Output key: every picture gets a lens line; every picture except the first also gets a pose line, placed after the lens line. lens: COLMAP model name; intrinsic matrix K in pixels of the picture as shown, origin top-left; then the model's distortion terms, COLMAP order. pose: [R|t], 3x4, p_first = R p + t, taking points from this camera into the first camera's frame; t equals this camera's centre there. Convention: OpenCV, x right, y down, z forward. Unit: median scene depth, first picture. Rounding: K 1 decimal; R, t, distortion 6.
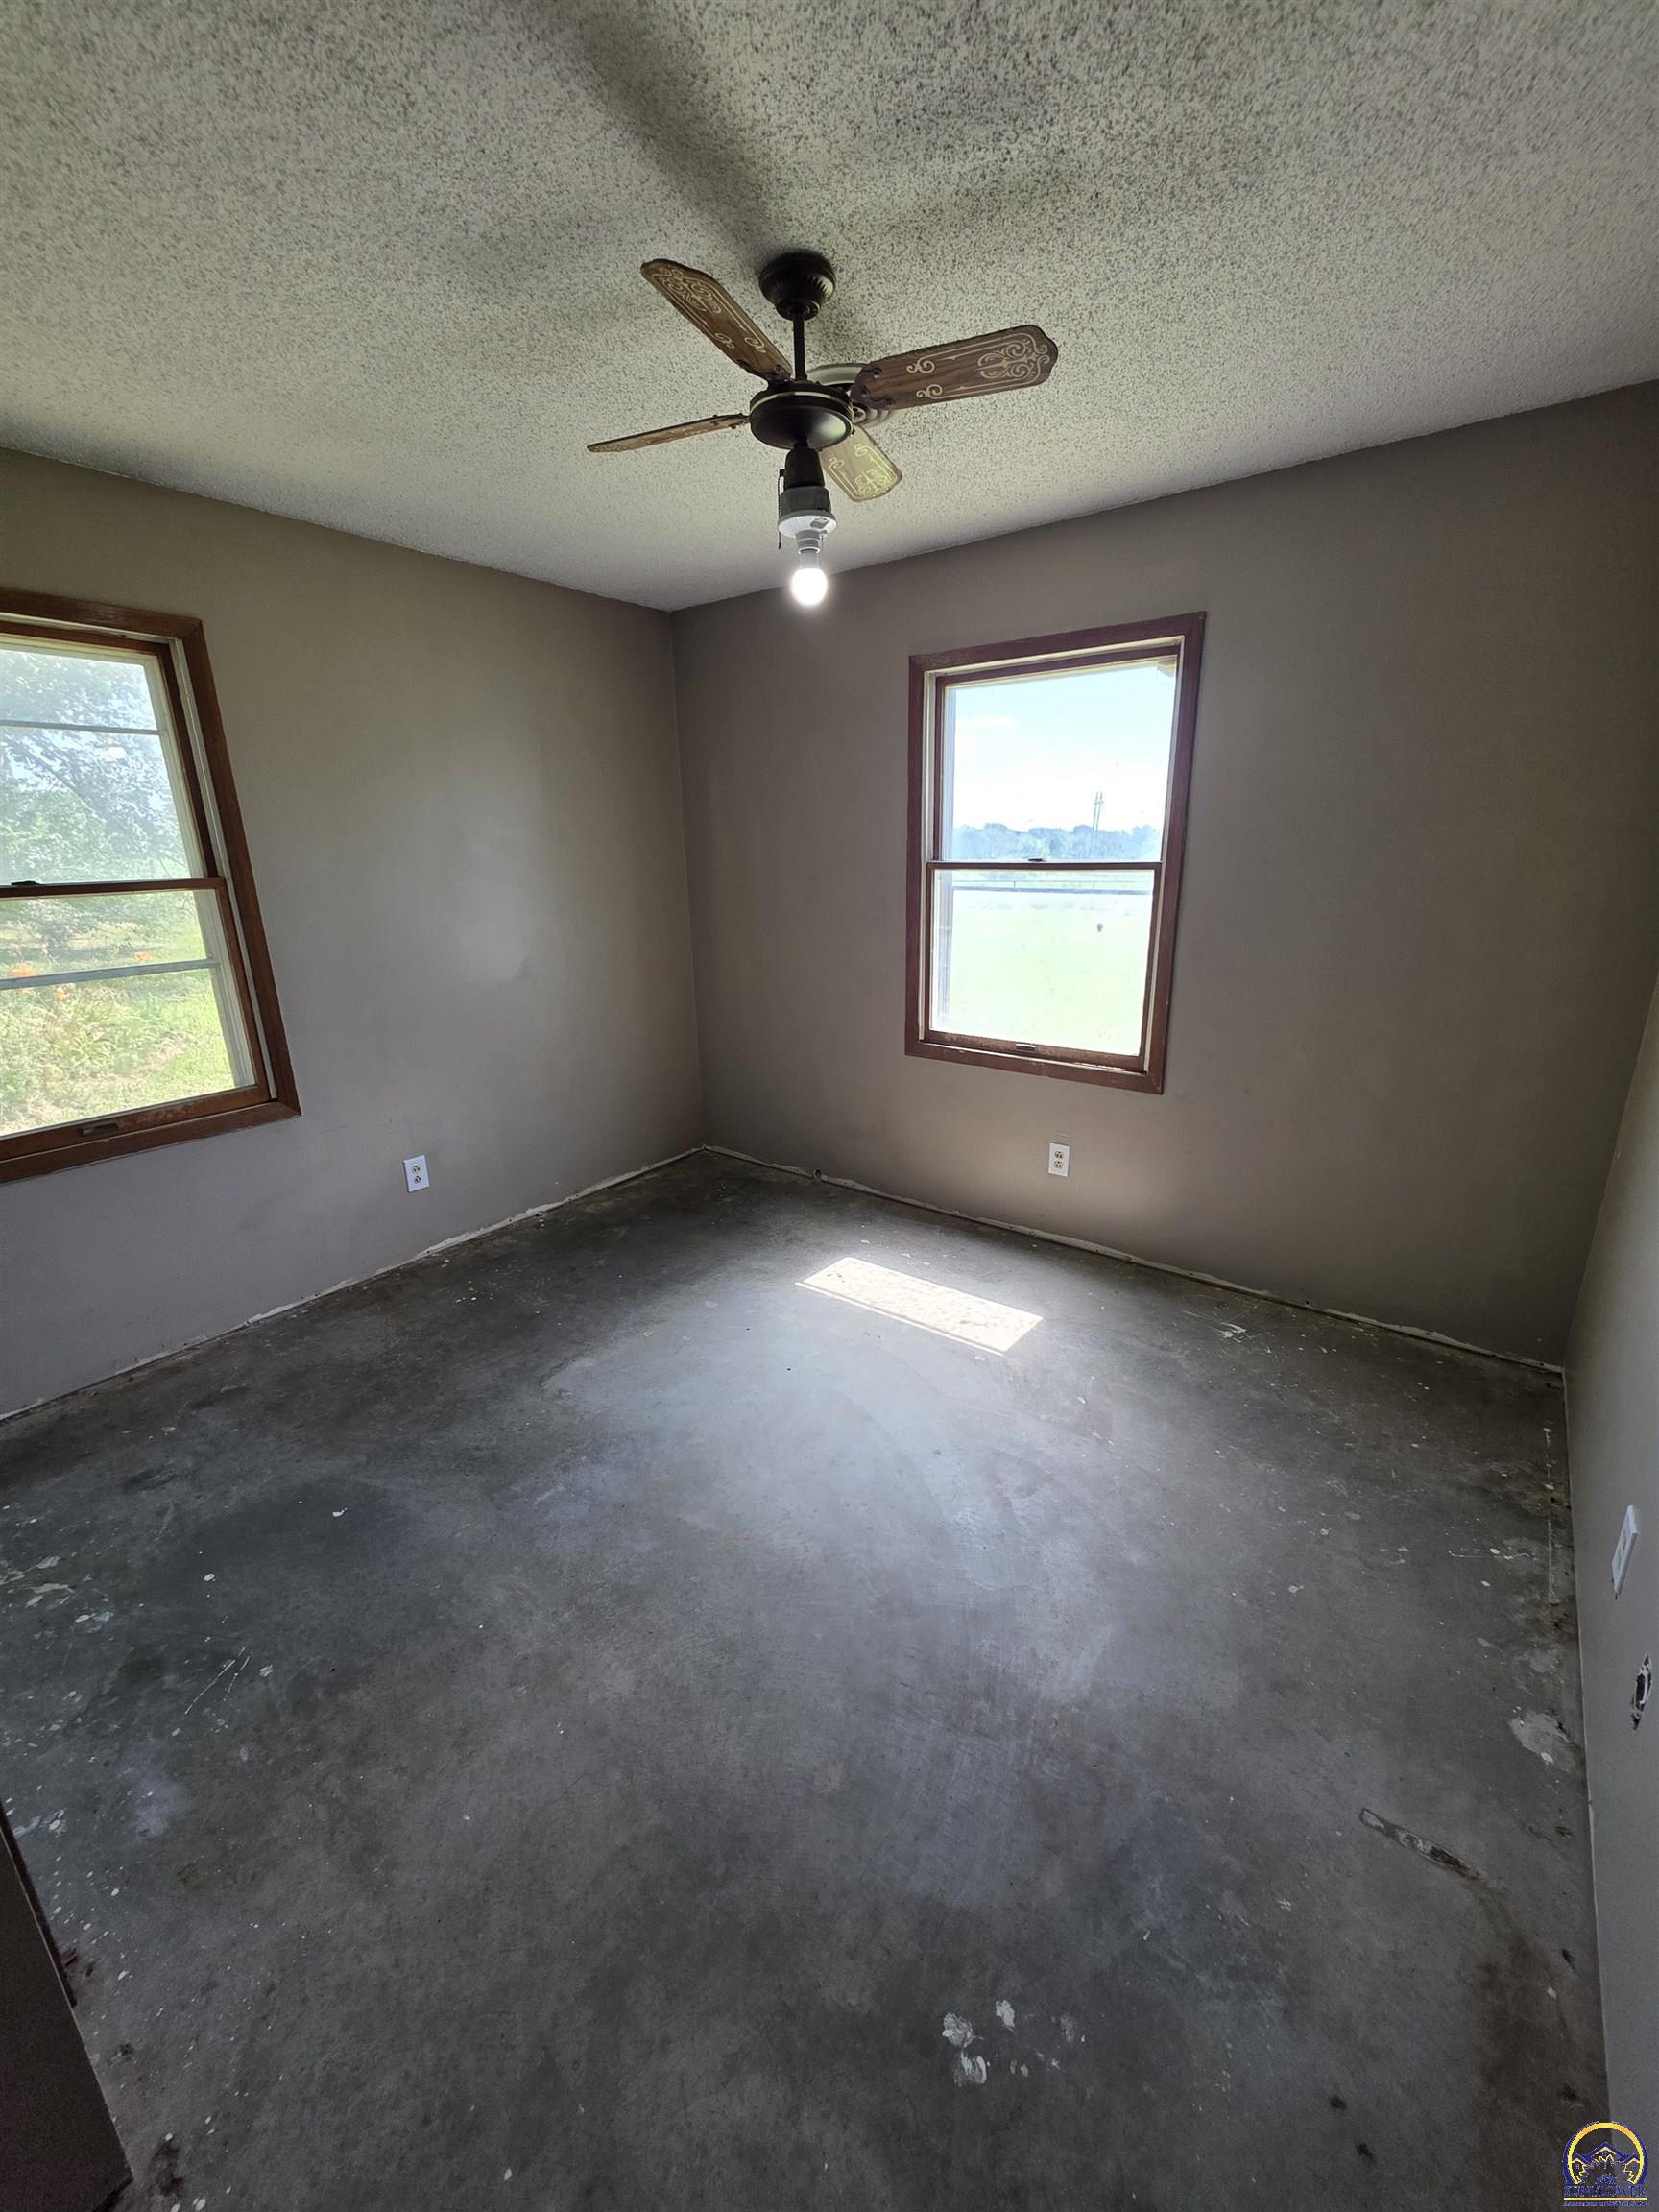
lens RADIAL K [[891.4, 0, 834.3], [0, 891.4, 1100.4], [0, 0, 1]] dist [0.000460, 0.000868]
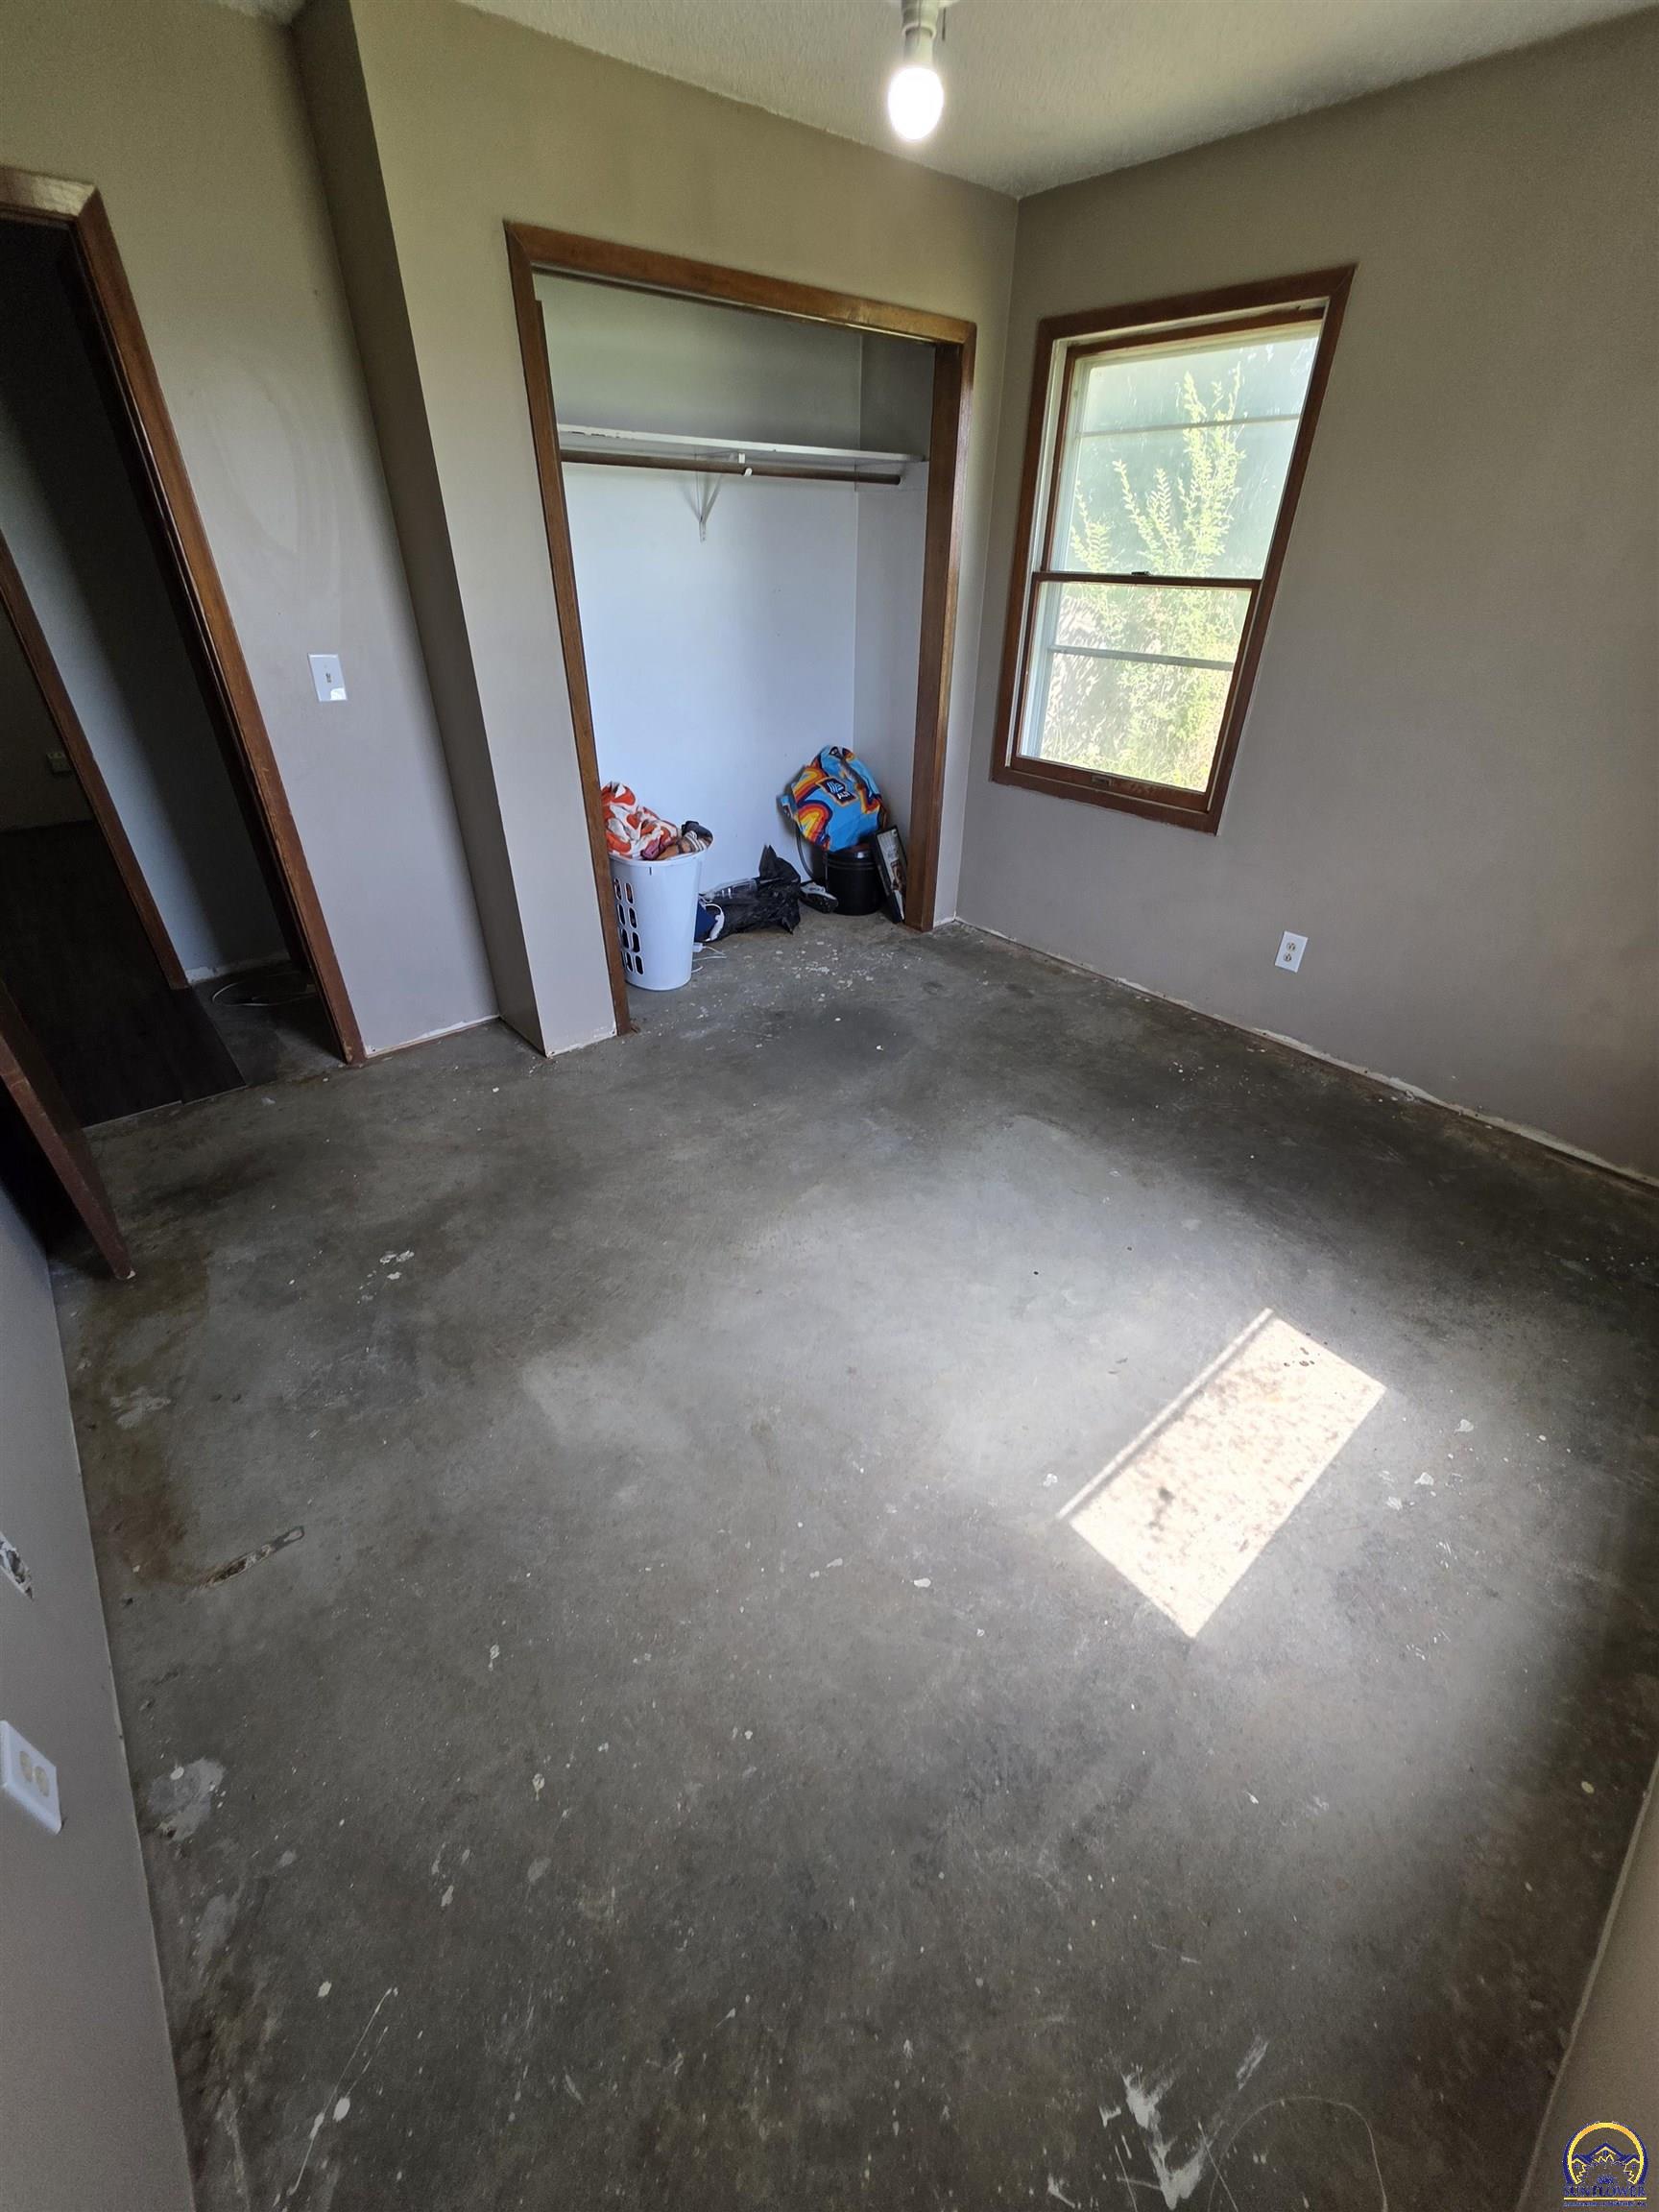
lens RADIAL K [[891.4, 0, 834.3], [0, 891.4, 1100.4], [0, 0, 1]] dist [0.000460, 0.000868]
pose [[-0.217111, 0.531719, -0.818620, 0.606351], [-0.279699, 0.769574, 0.574043, -0.254101], [0.935217, 0.353598, -0.018362, 0.818610]]
